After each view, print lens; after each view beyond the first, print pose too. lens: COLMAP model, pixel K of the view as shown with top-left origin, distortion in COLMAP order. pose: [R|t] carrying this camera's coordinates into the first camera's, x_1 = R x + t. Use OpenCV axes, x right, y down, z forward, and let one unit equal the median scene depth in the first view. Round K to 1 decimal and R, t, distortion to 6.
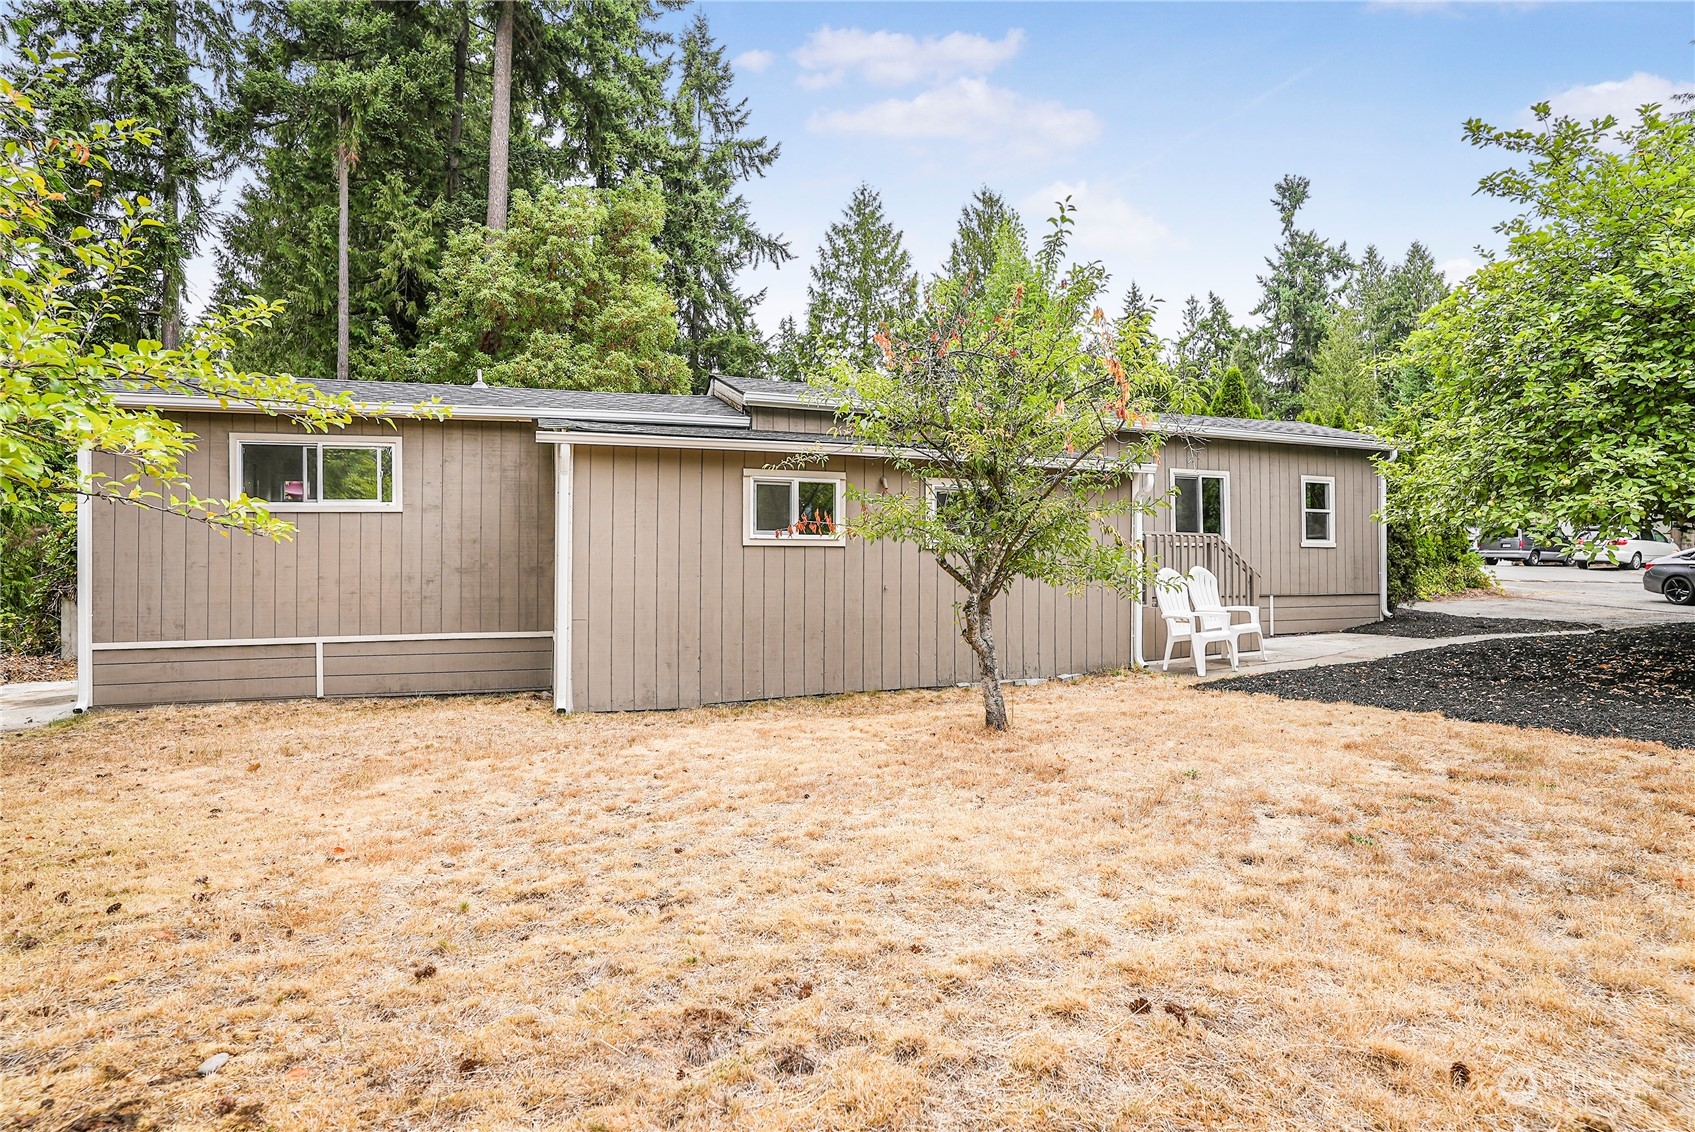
lens RADIAL K [[835.0, 0, 864.5], [0, 835.0, 575.4], [0, 0, 1]] dist [-0.048266, 0.023194]
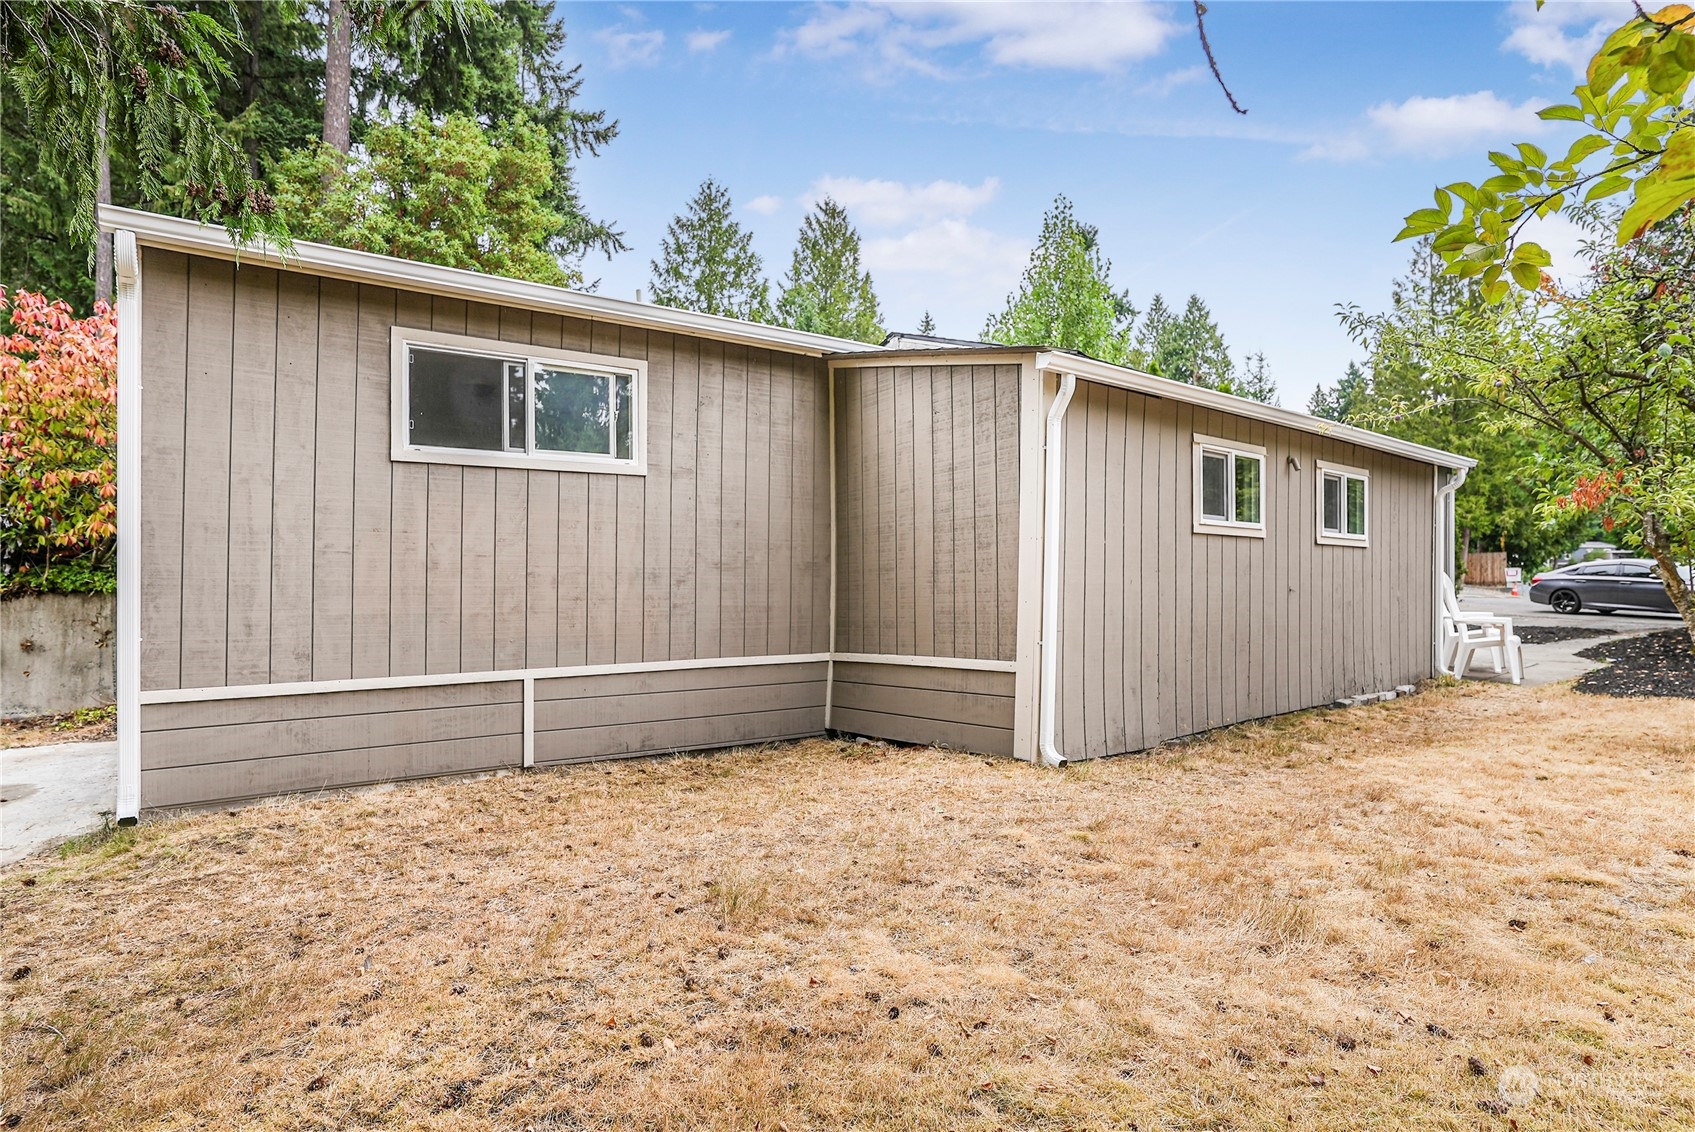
lens RADIAL K [[835.0, 0, 863.0], [0, 835.0, 606.5], [0, 0, 1]] dist [-0.048266, 0.023194]
pose [[0.964061, -0.005728, 0.265618, -0.547959], [0.002655, 0.999925, 0.011929, 0.018873], [-0.265666, -0.010795, 0.964005, 0.304590]]
